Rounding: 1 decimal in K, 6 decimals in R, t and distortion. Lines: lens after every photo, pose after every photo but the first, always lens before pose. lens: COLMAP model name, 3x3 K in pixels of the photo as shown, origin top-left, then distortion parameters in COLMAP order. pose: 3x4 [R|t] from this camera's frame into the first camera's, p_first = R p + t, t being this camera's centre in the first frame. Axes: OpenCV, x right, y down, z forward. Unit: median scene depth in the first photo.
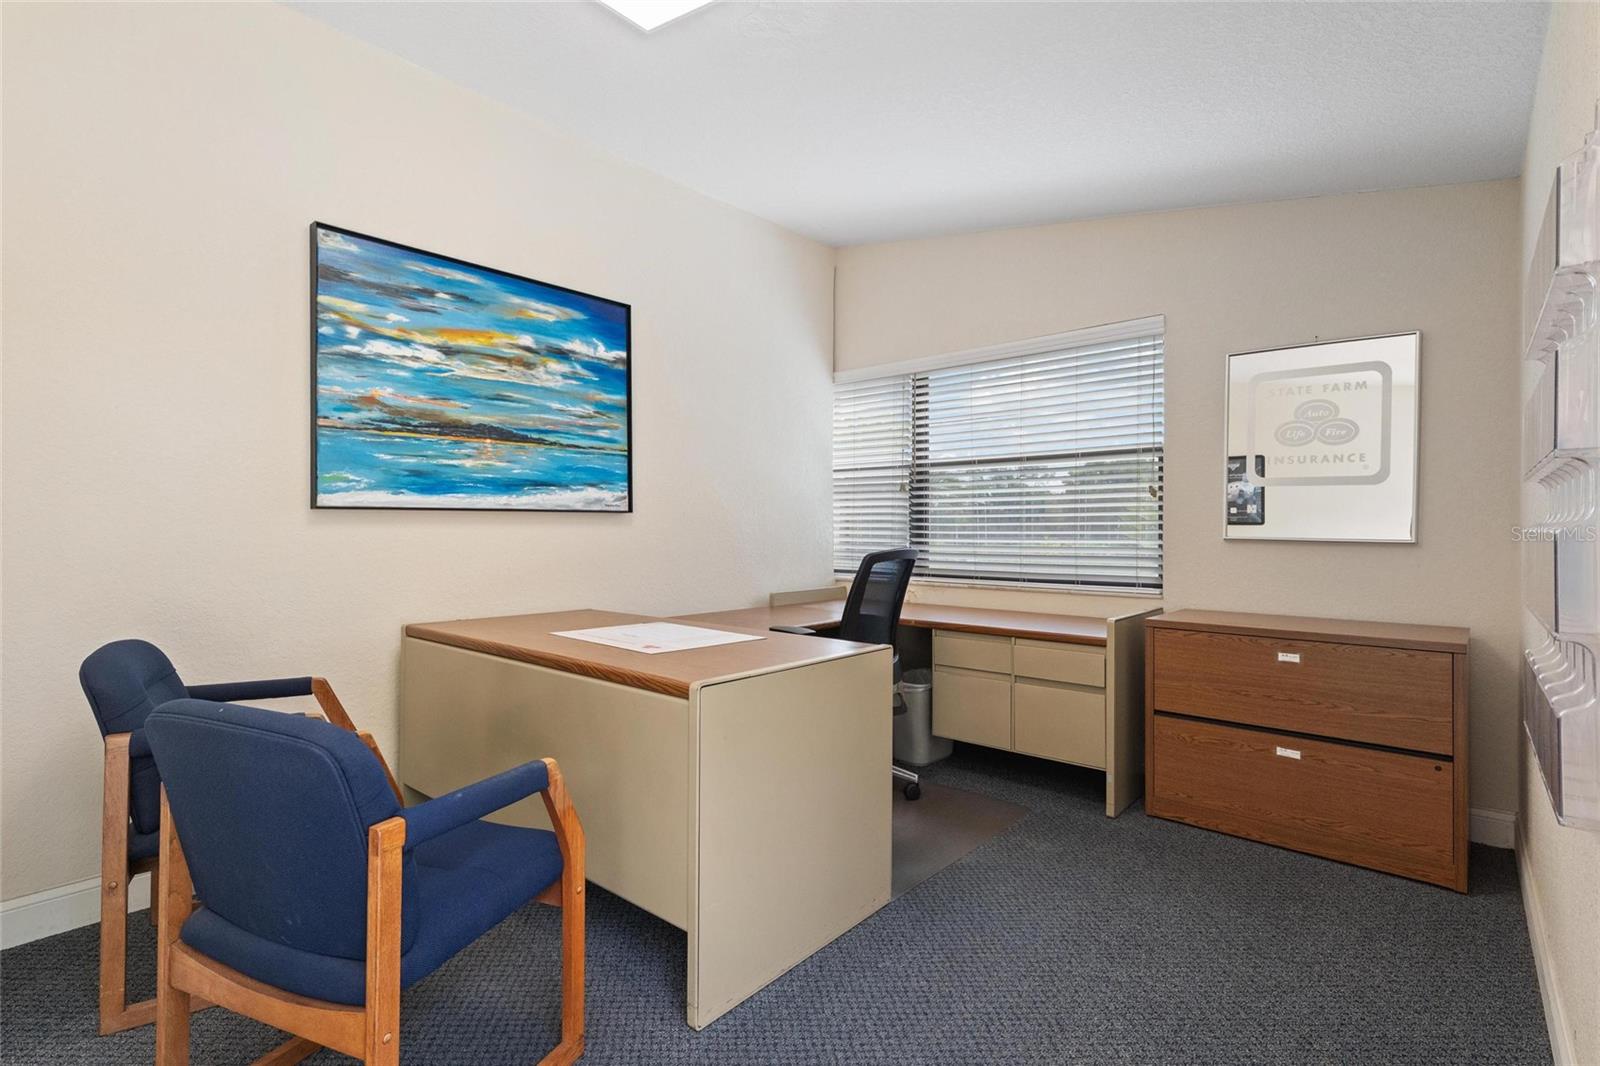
lens RADIAL K [[749.1, 0, 800.0], [0, 749.1, 533.0], [0, 0, 1]] dist [0.001697, 0.000488]
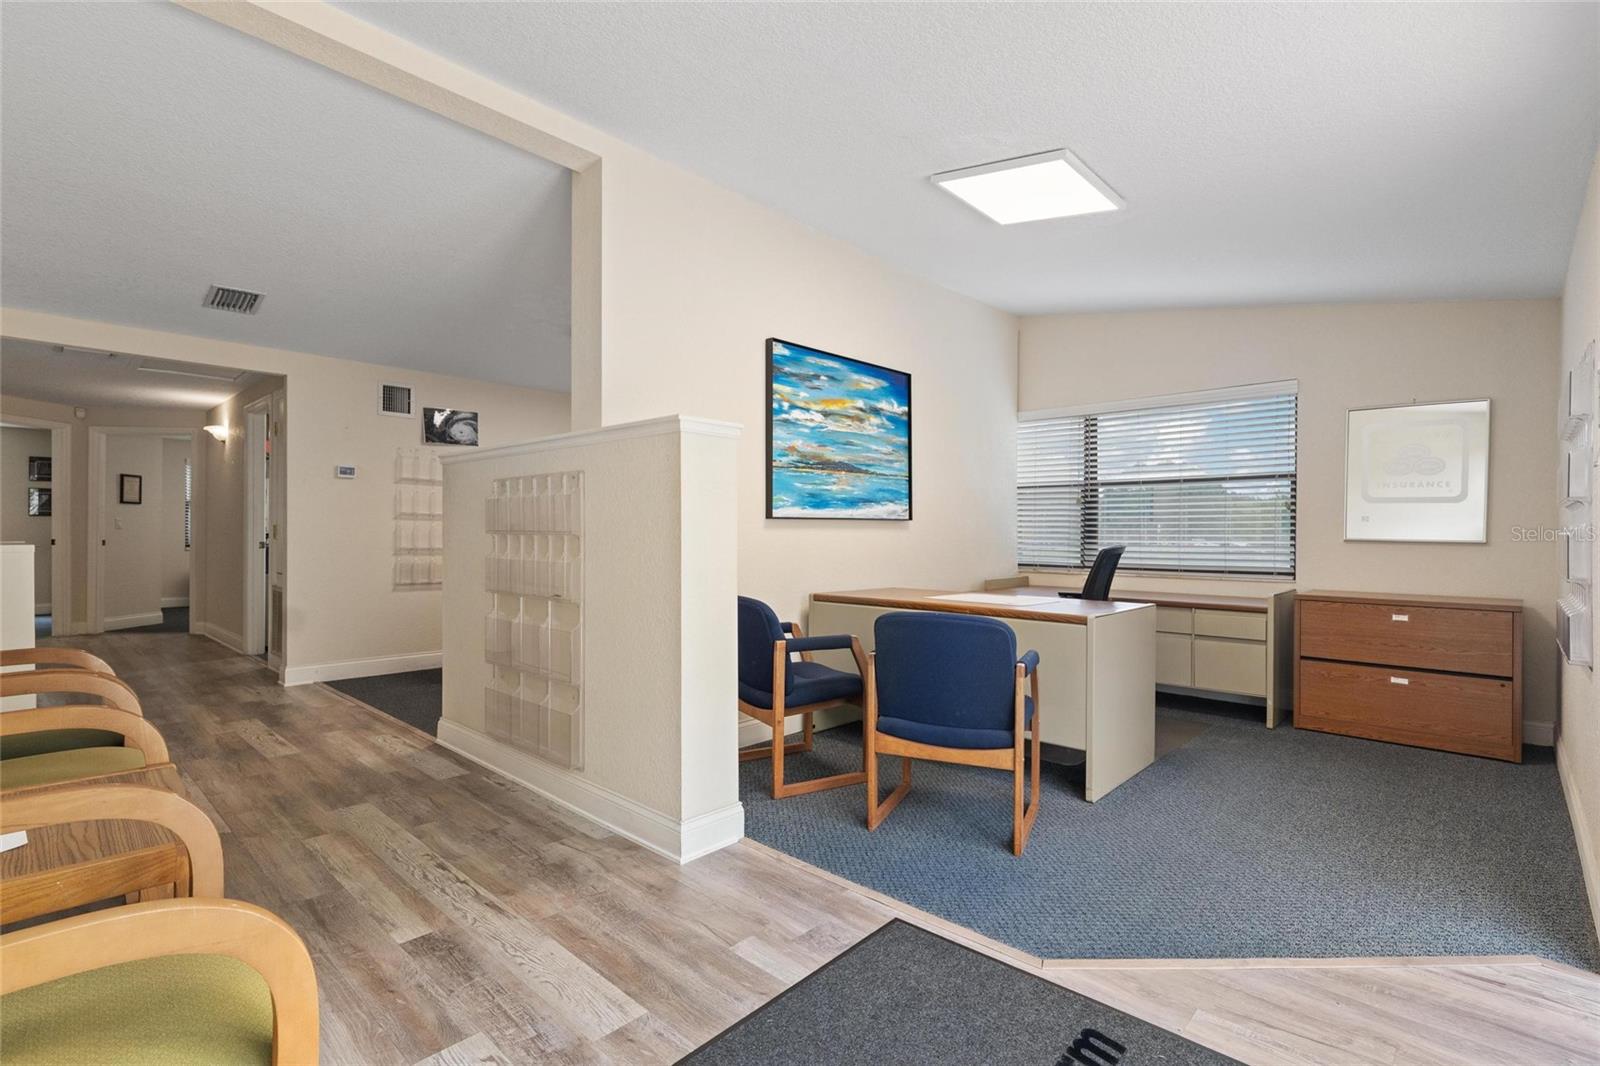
lens RADIAL K [[742.6, 0, 800.9], [0, 742.6, 540.6], [0, 0, 1]] dist [-0.001073, -0.000005]
pose [[0.999231, 0.002832, -0.039116, -0.445732], [-0.002639, 0.999984, 0.004975, 0.005225], [0.039129, -0.004868, 0.999222, -0.485726]]
